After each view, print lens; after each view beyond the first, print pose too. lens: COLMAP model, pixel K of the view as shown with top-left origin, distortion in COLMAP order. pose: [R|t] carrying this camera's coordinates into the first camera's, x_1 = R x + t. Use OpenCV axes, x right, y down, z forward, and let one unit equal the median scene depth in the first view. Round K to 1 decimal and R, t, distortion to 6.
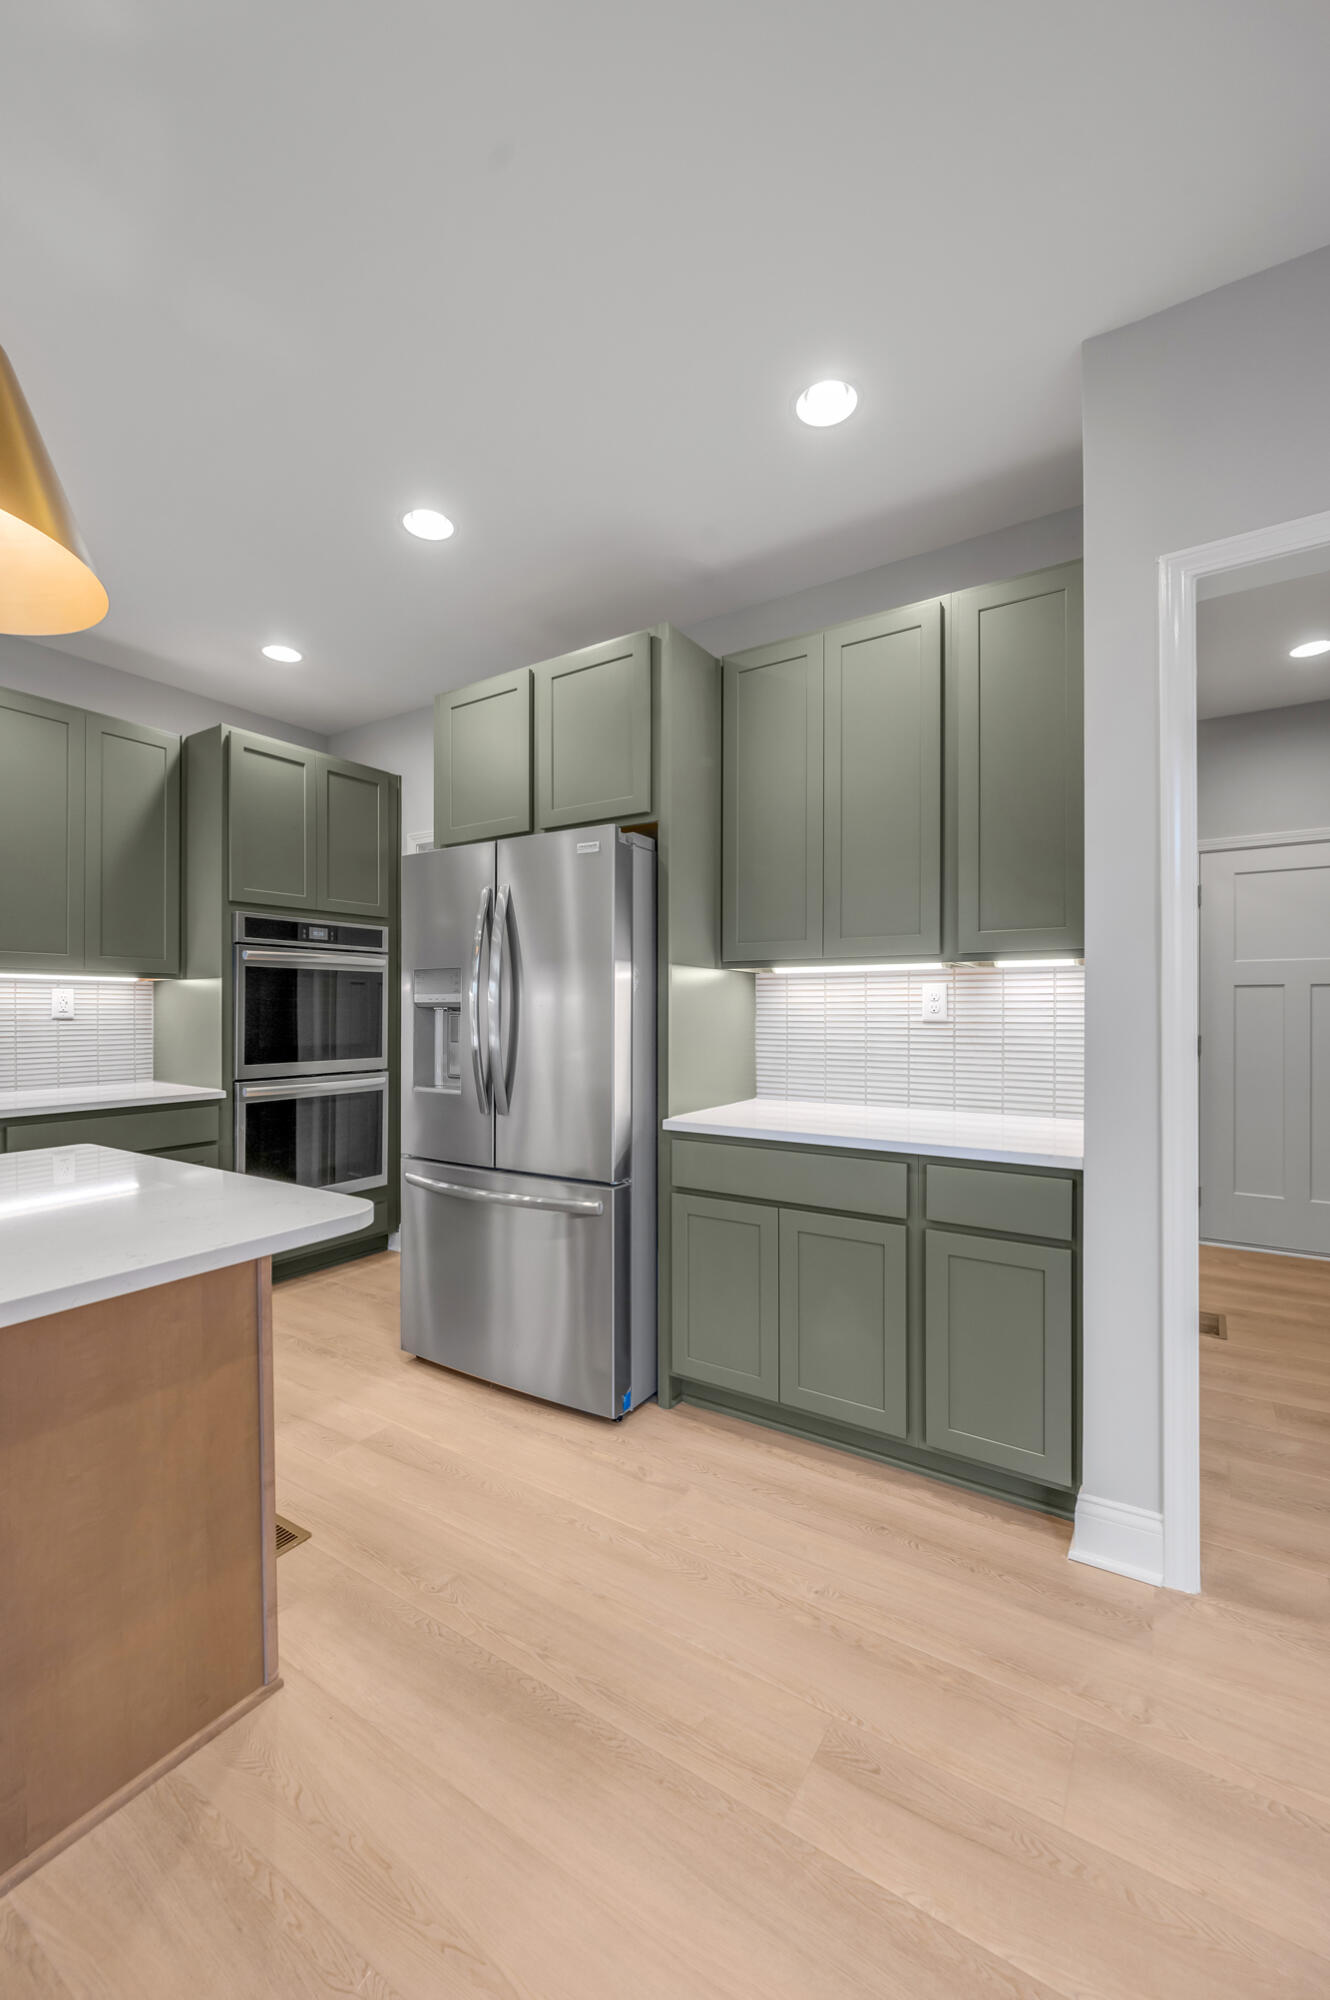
lens RADIAL K [[805.9, 0, 672.2], [0, 805.9, 1009.5], [0, 0, 1]] dist [-0.006047, -0.000308]
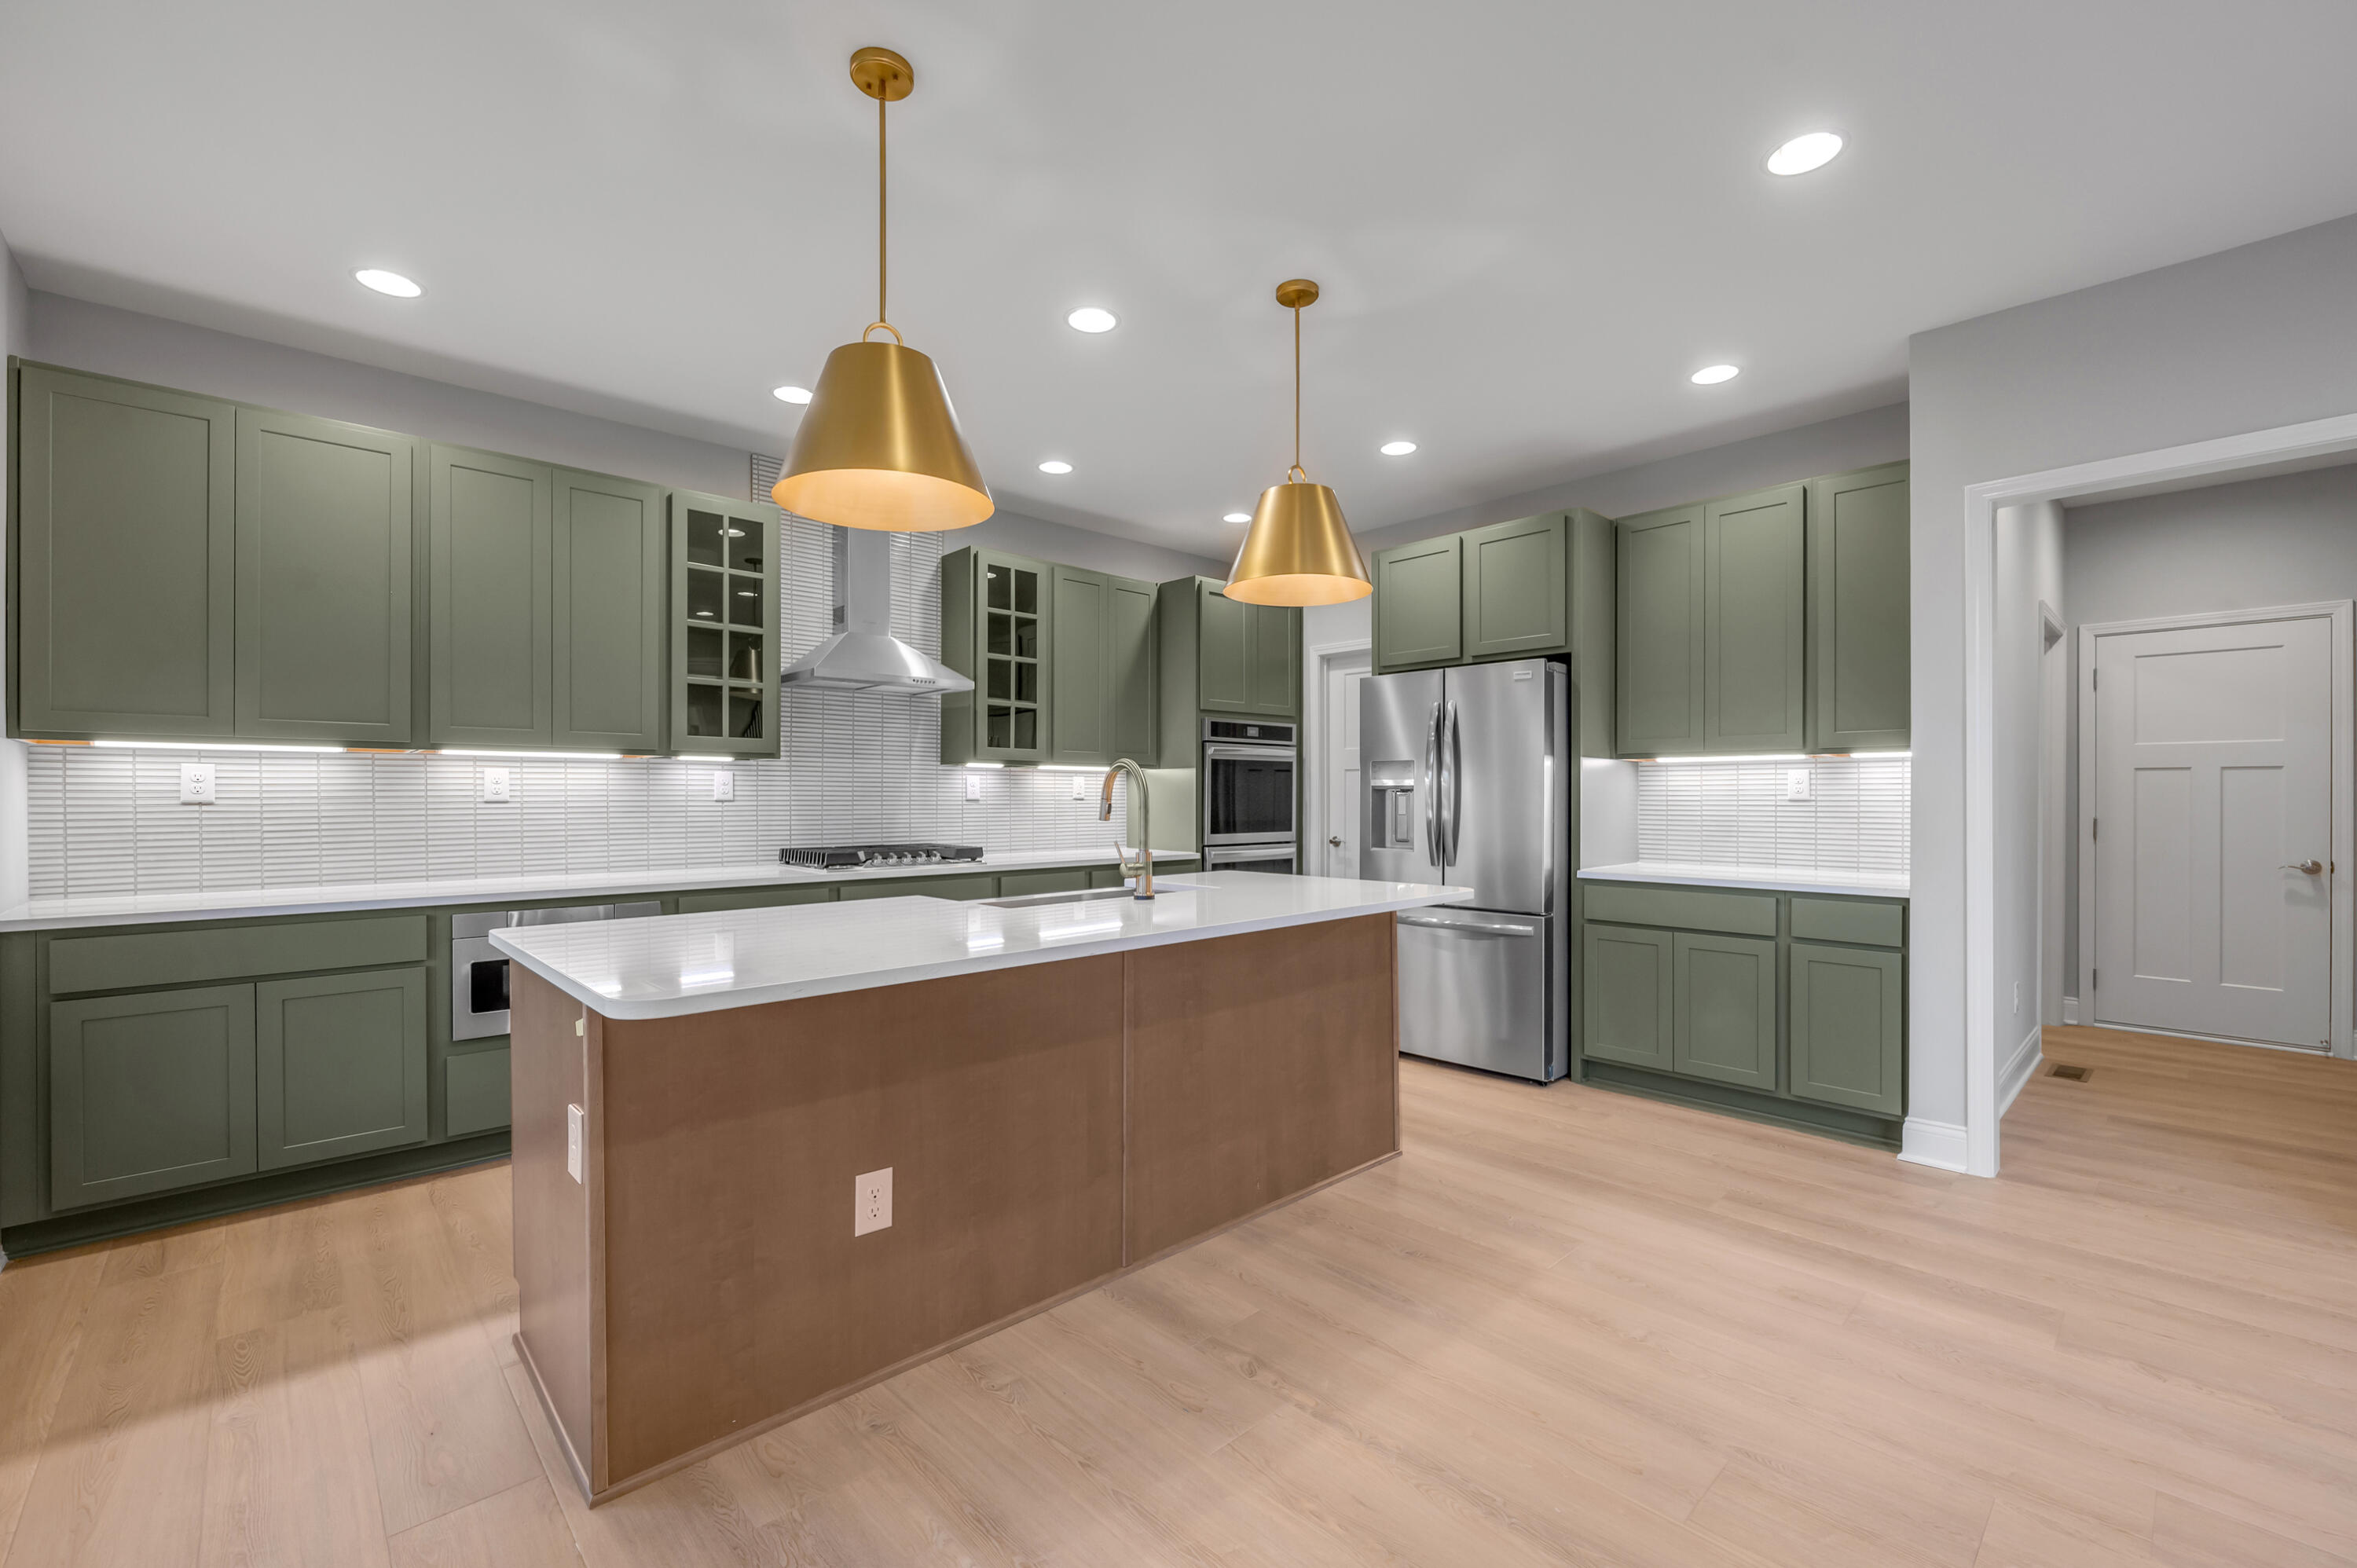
lens RADIAL K [[979.4, 0, 1188.2], [0, 979.4, 795.7], [0, 0, 1]] dist [-0.007944, -0.000171]
pose [[0.968968, 0.000791, -0.247187, -0.239035], [-0.001217, 0.999998, -0.001570, 0.012342], [0.247185, 0.001822, 0.968967, -0.770387]]
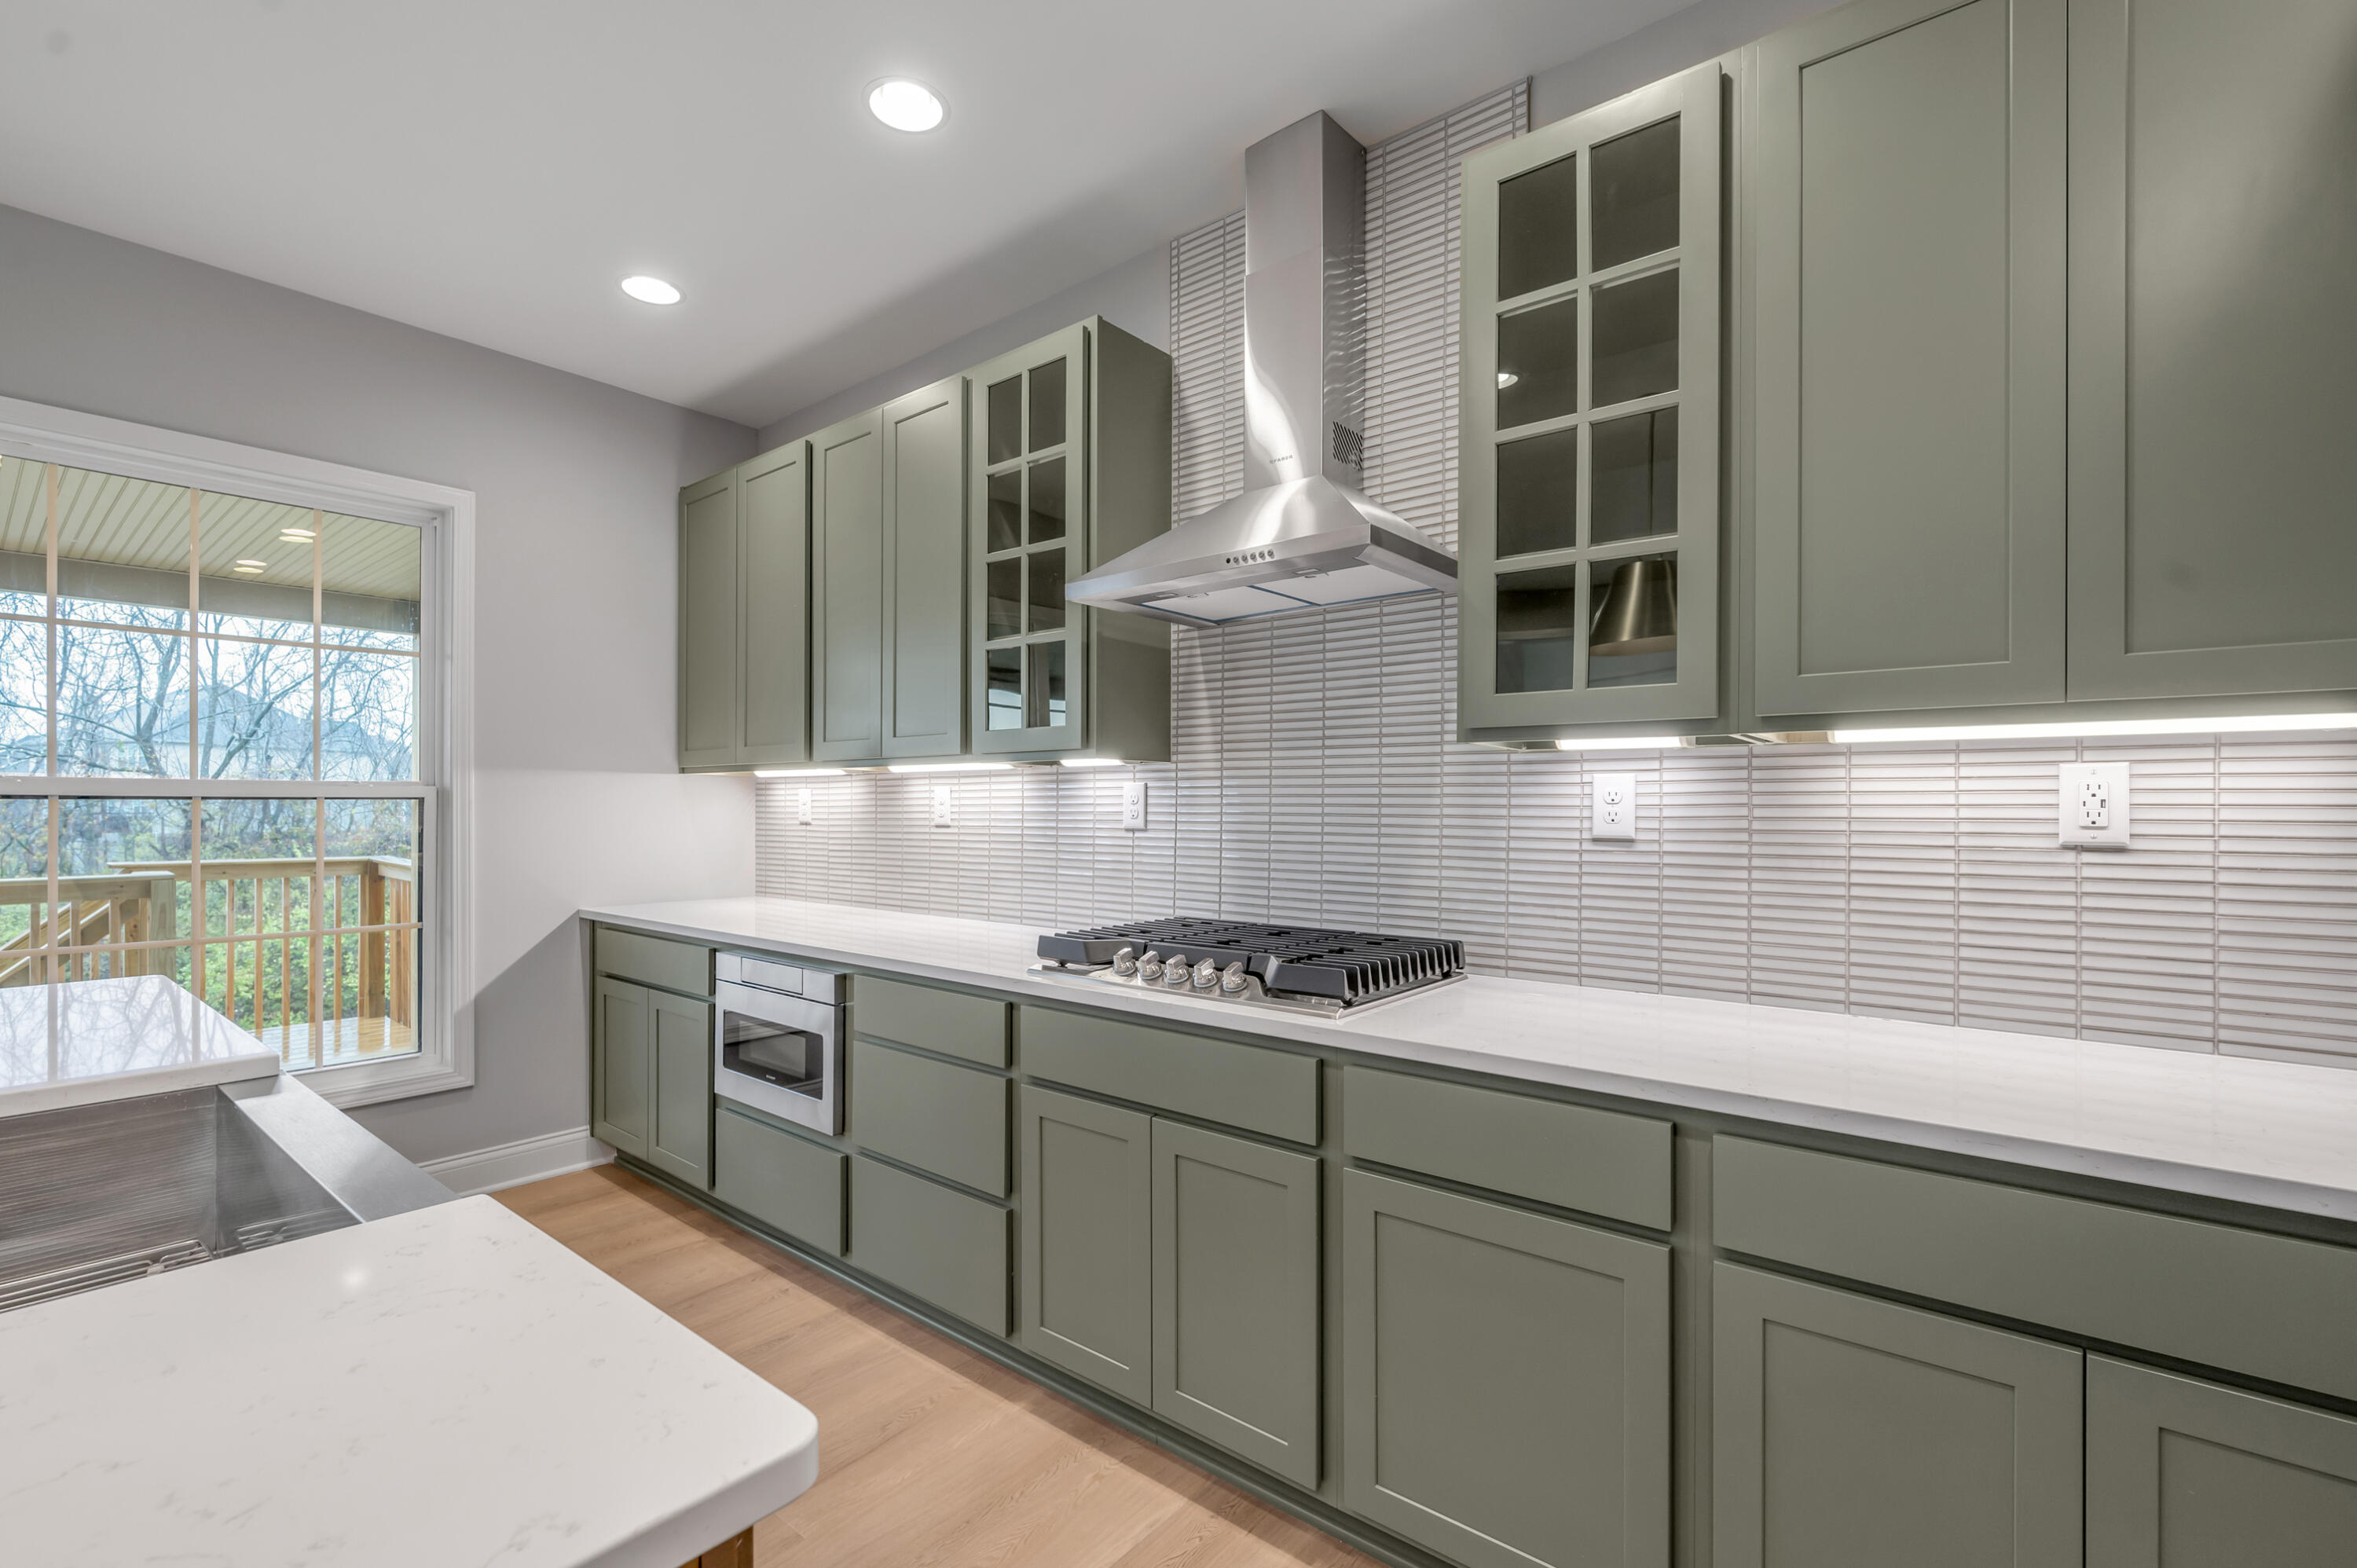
lens RADIAL K [[1020.7, 0, 1190.2], [0, 1020.7, 799.7], [0, 0, 1]] dist [-0.006967, 0.000152]
pose [[-0.118776, 0.001979, -0.992919, -0.364930], [0.000421, 0.999998, 0.001943, -0.014669], [0.992921, -0.000188, -0.118776, 0.908224]]
